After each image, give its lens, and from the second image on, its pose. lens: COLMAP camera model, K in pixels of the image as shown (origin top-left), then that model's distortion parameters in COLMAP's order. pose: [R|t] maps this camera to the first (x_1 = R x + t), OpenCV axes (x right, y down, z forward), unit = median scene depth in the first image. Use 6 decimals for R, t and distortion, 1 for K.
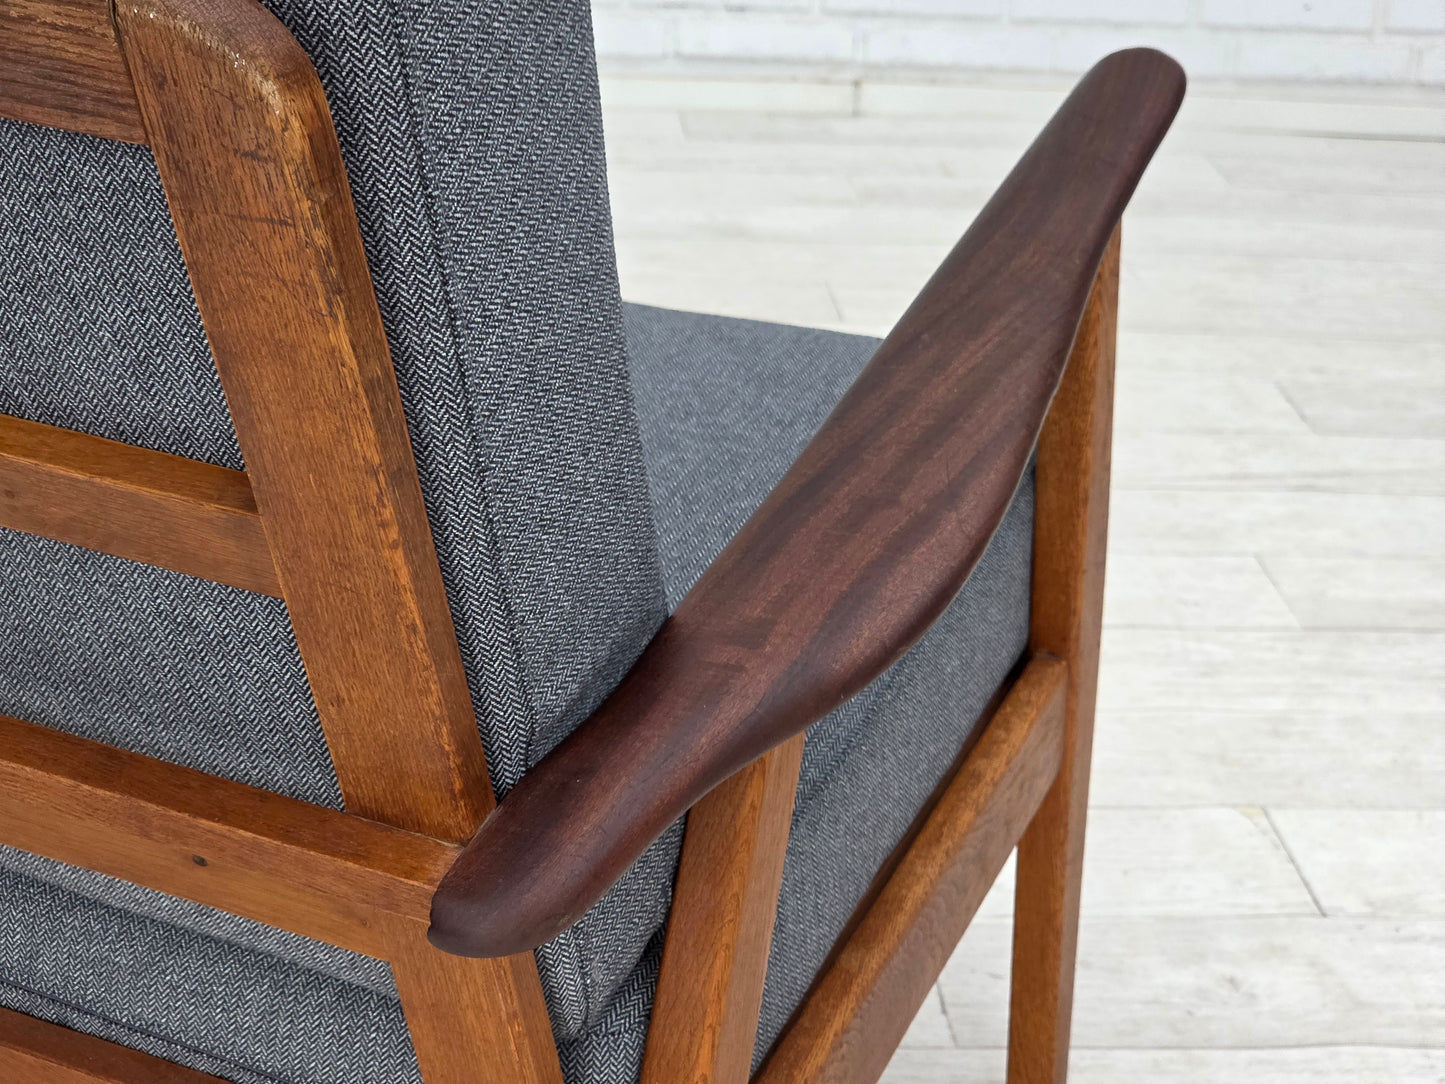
lens RADIAL K [[2830.0, 0, 694.0], [0, 2830.0, 600.6], [0, 0, 1]] dist [0.073476, 0.000000]
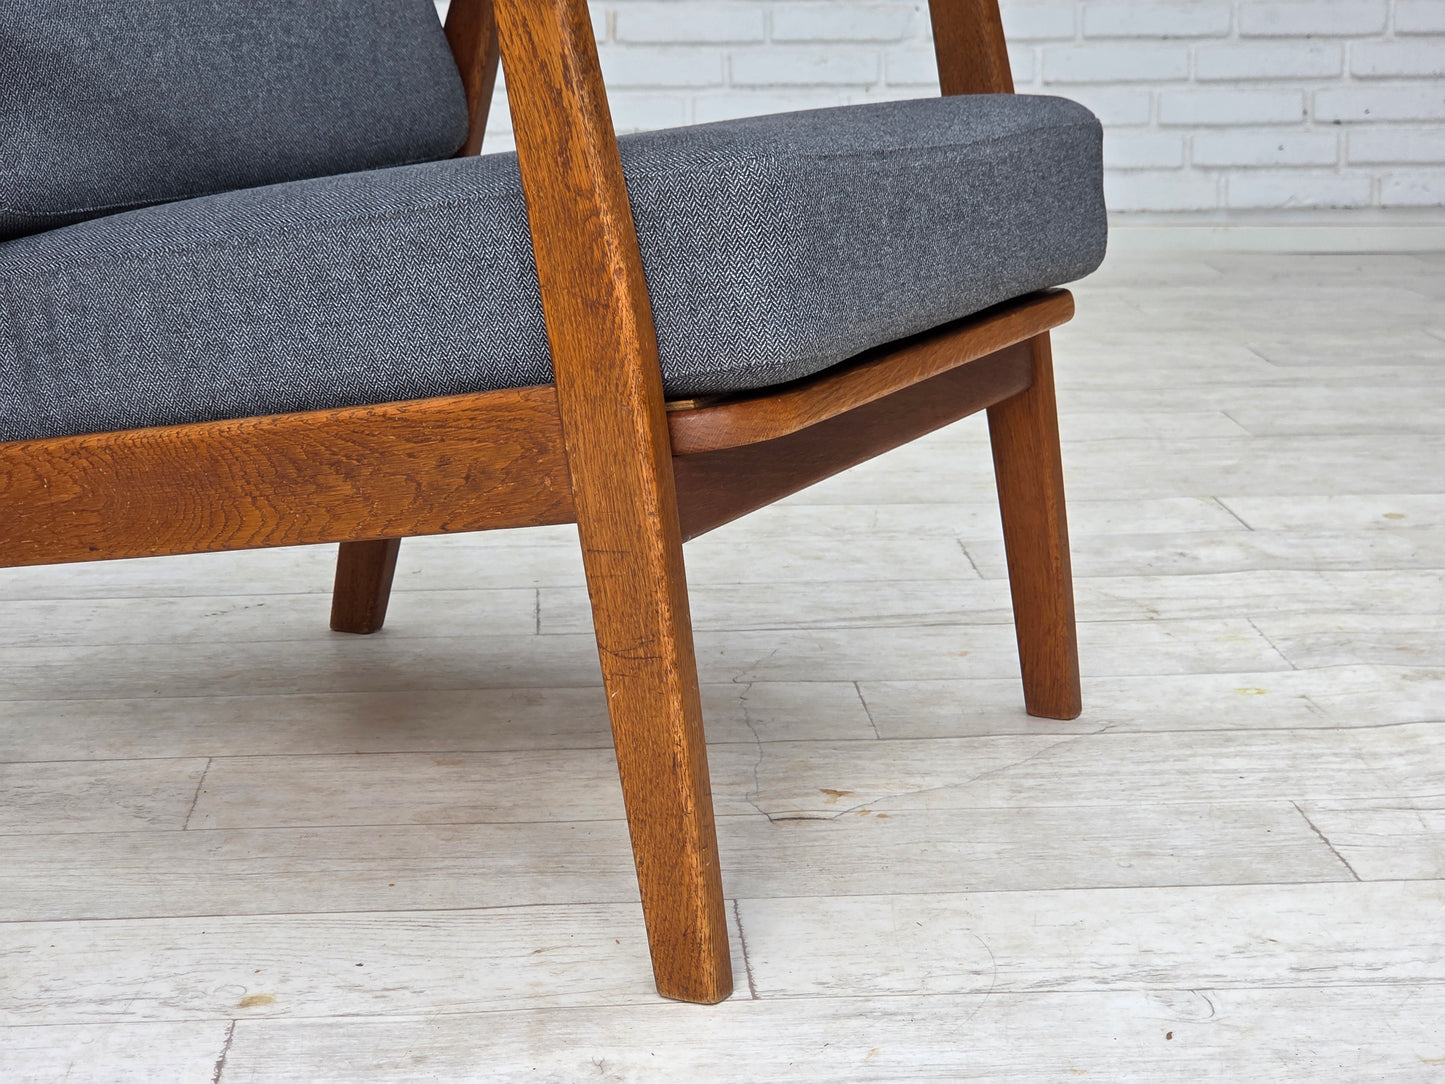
lens RADIAL K [[2830.0, 0, 679.3], [0, 2830.0, 568.6], [0, 0, 1]] dist [0.073476, 0.000000]
pose [[0.997587, -0.053869, -0.043794, 0.002798], [0.045014, 0.982136, -0.182709, 0.291938], [0.052854, 0.180297, 0.982191, -0.288655]]
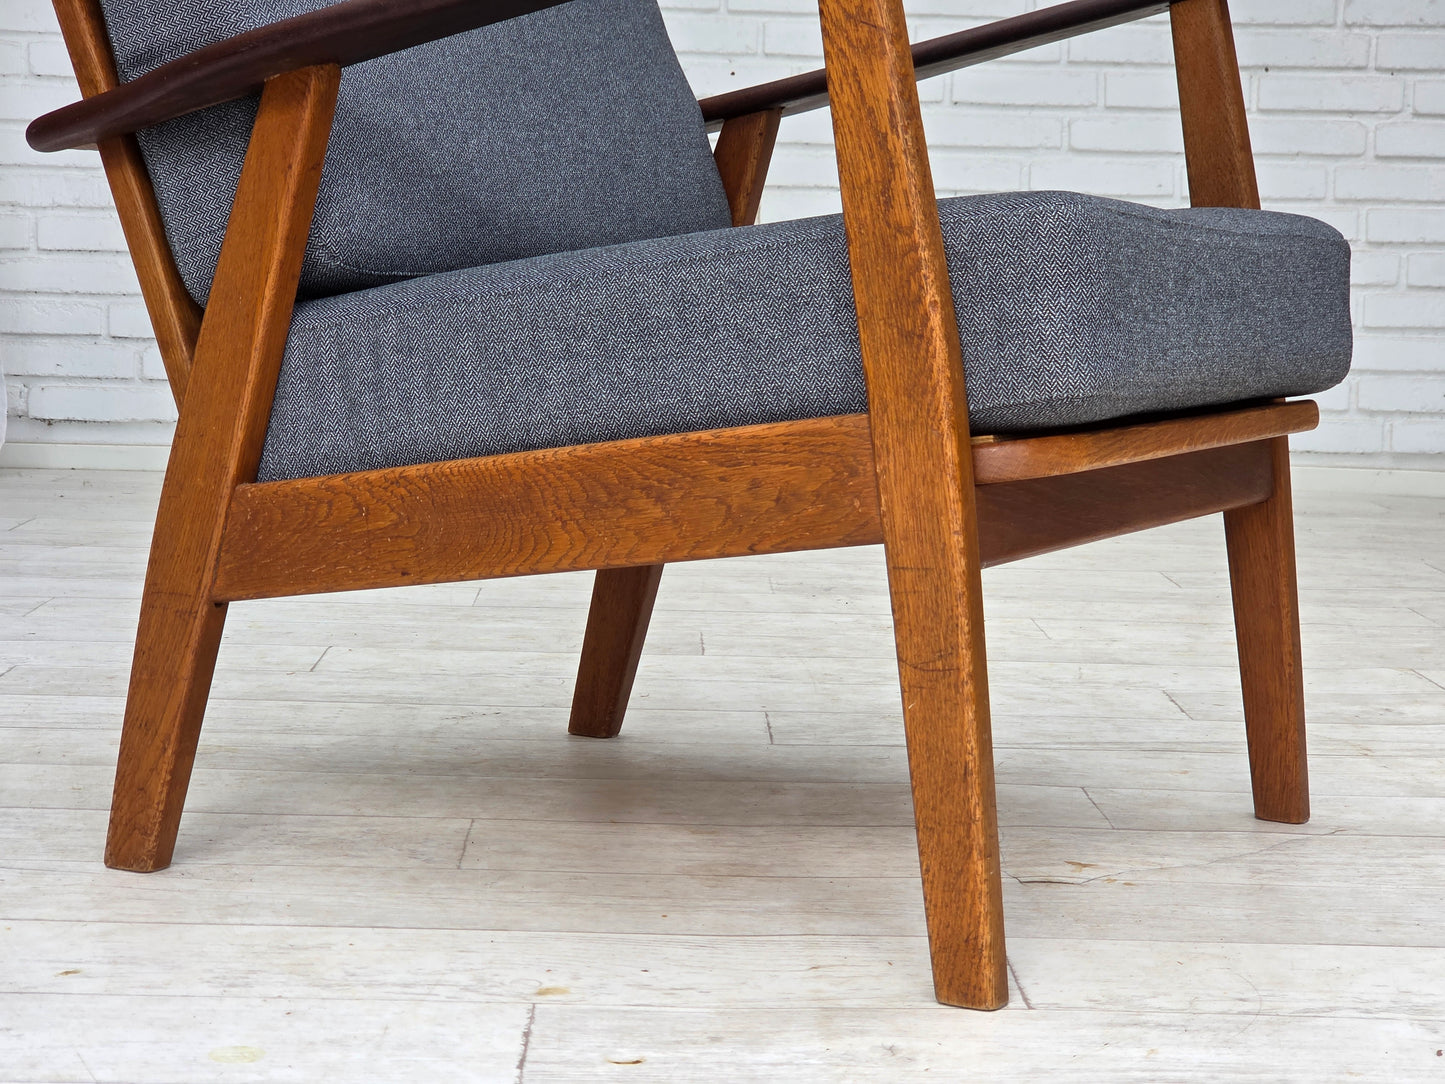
lens RADIAL K [[2830.0, 0, 701.4], [0, 2830.0, 581.5], [0, 0, 1]] dist [0.073476, 0.000000]
pose [[0.997454, -0.019326, -0.068639, -0.042318], [-0.000926, 0.958978, -0.283478, 0.363037], [0.071302, 0.282820, 0.956519, -0.312865]]
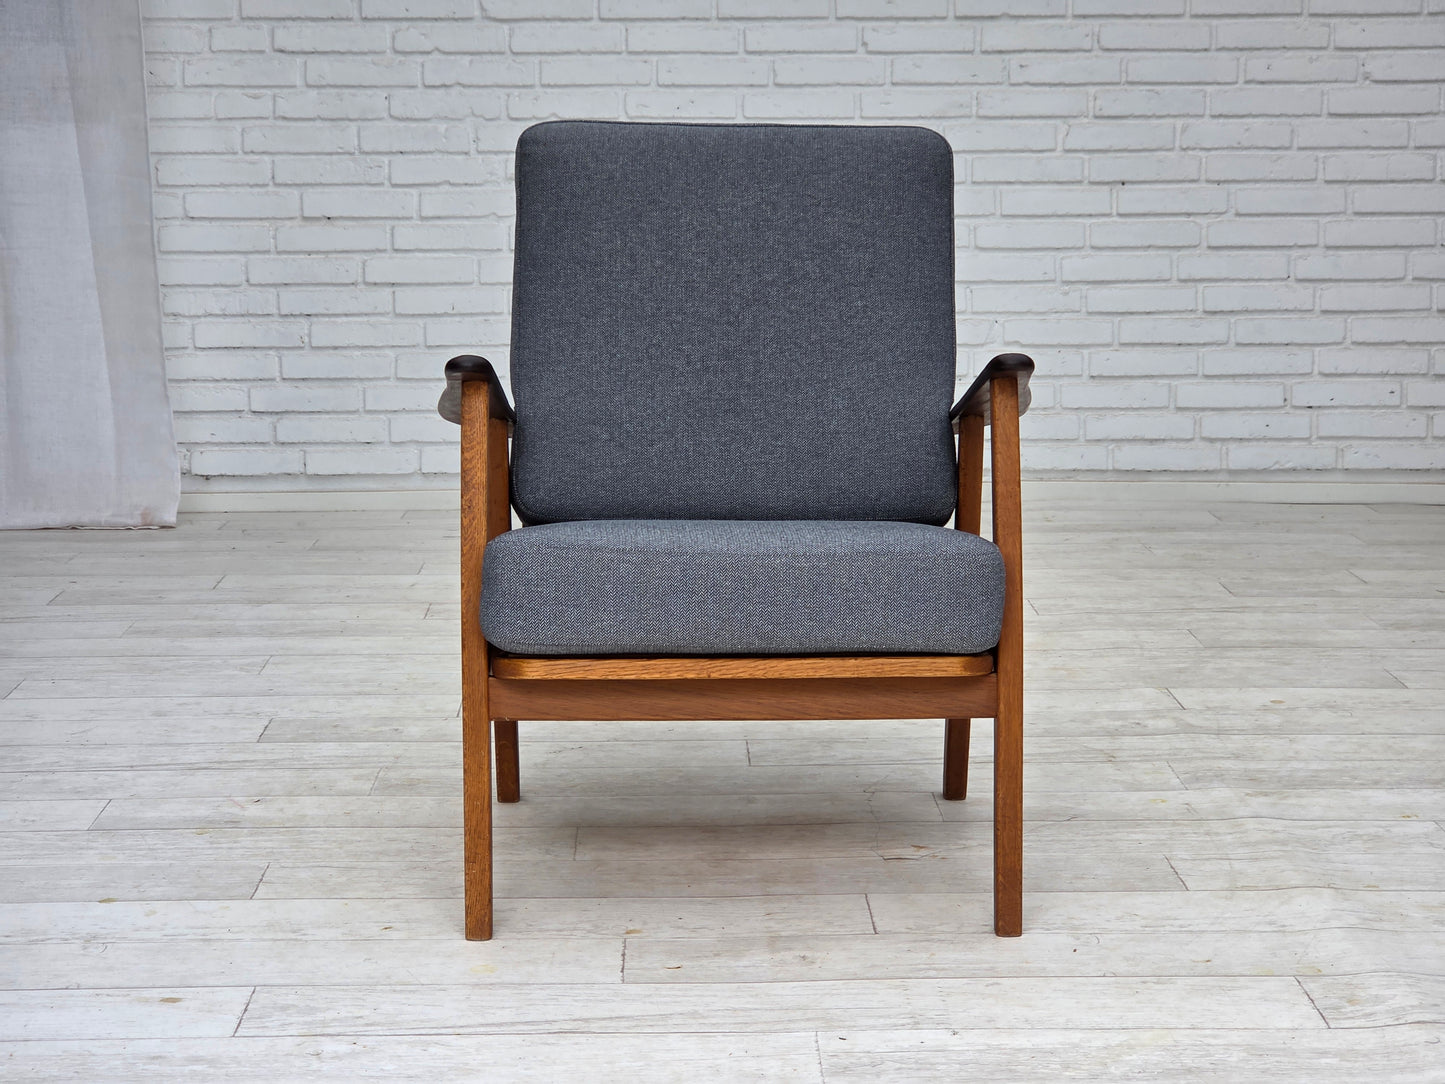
lens RADIAL K [[2830.0, 0, 683.6], [0, 2830.0, 555.2], [0, 0, 1]] dist [0.073476, 0.000000]
pose [[0.995864, -0.045987, -0.078355, 0.008665], [0.025190, 0.968384, -0.248190, 0.423585], [0.087291, 0.245190, 0.965537, -0.954449]]
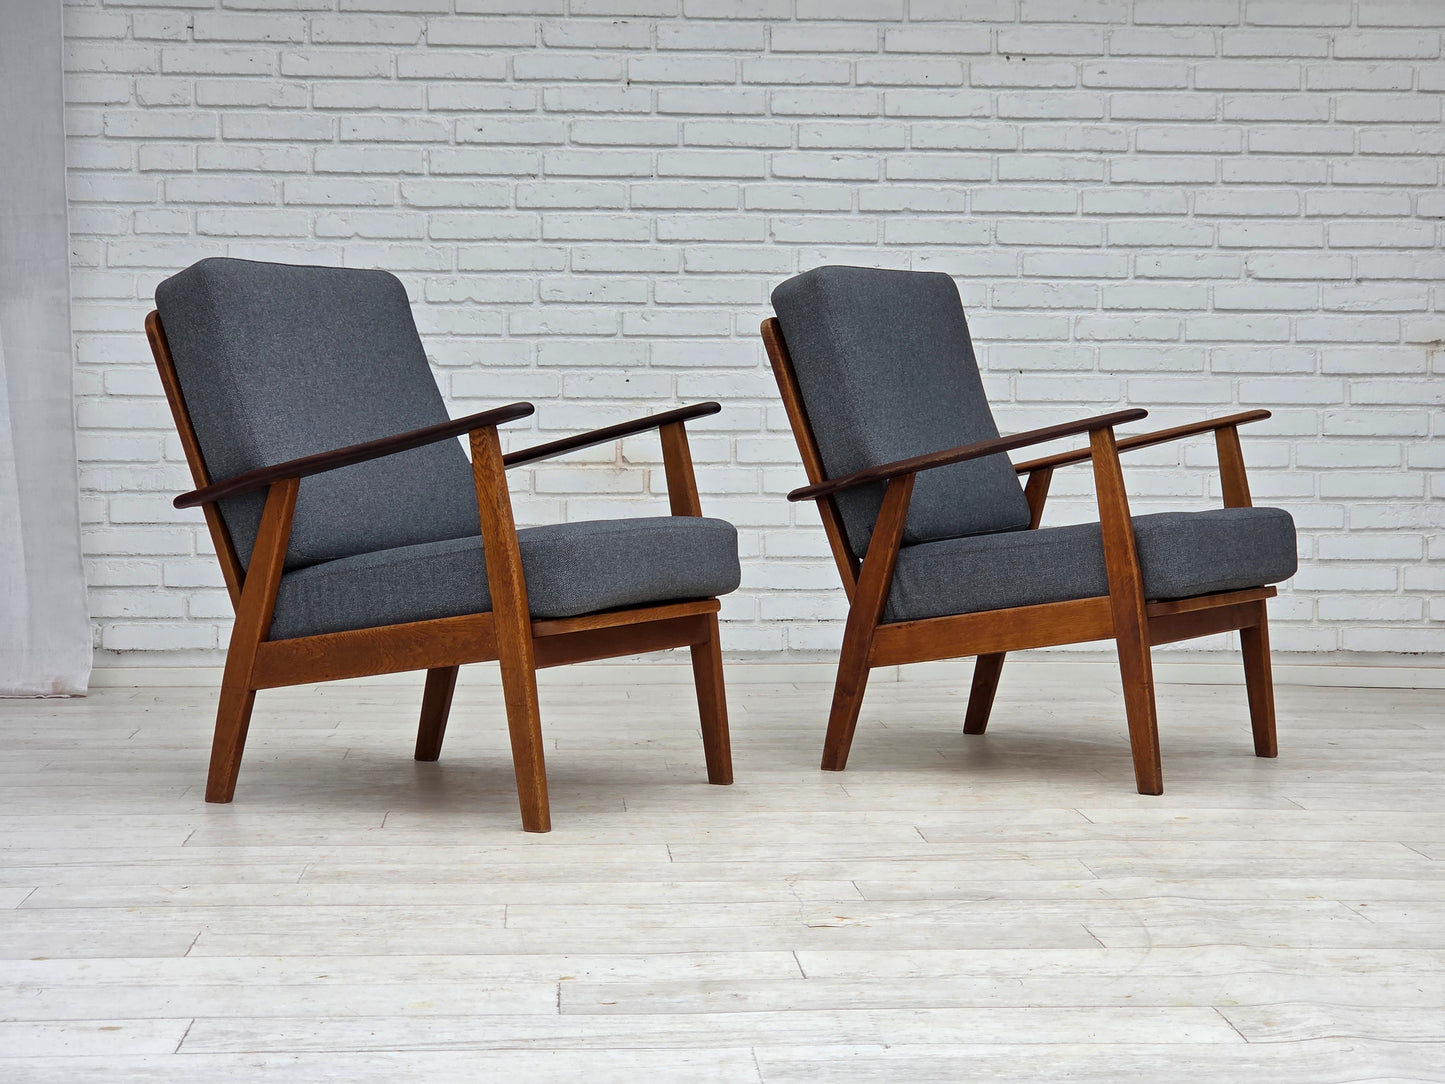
lens RADIAL K [[2830.0, 0, 725.0], [0, 2830.0, 543.5], [0, 0, 1]] dist [0.073476, 0.000000]
pose [[0.998755, -0.046441, -0.018209, -0.017234], [0.037120, 0.935778, -0.350629, 0.544827], [0.033323, 0.349517, 0.936337, -0.964954]]
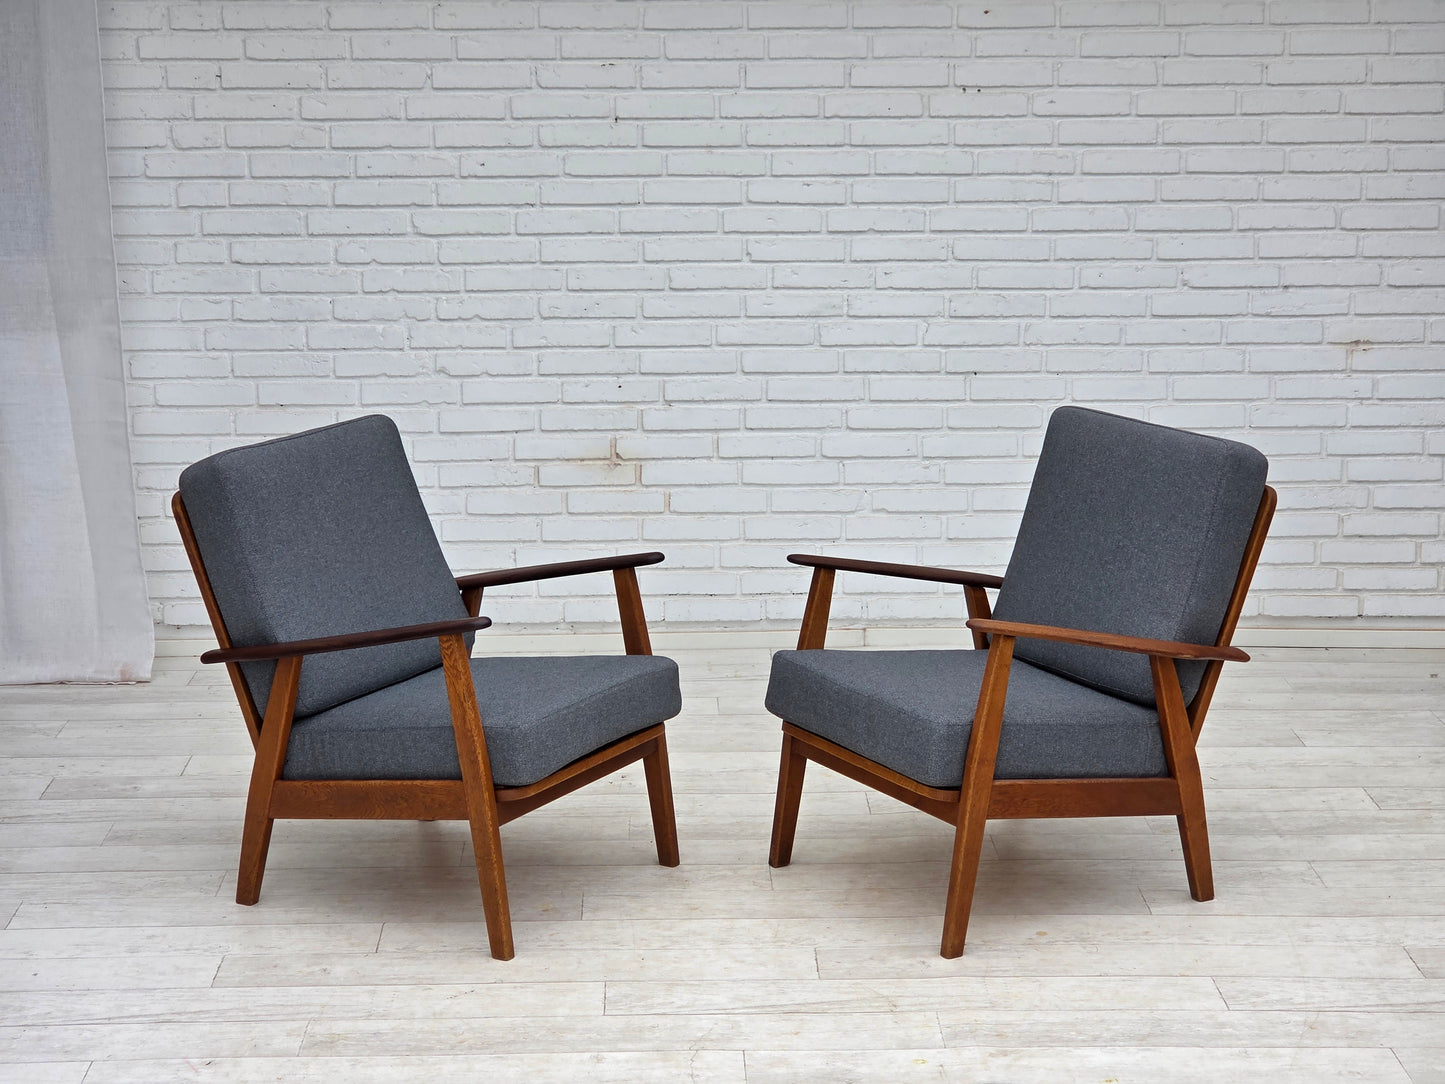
lens RADIAL K [[2830.0, 0, 705.9], [0, 2830.0, 578.4], [0, 0, 1]] dist [0.073476, 0.000000]
pose [[0.996468, -0.042717, -0.072297, 0.146984], [0.029061, 0.983171, -0.180362, 0.198035], [0.078785, 0.177624, 0.980940, -1.401424]]
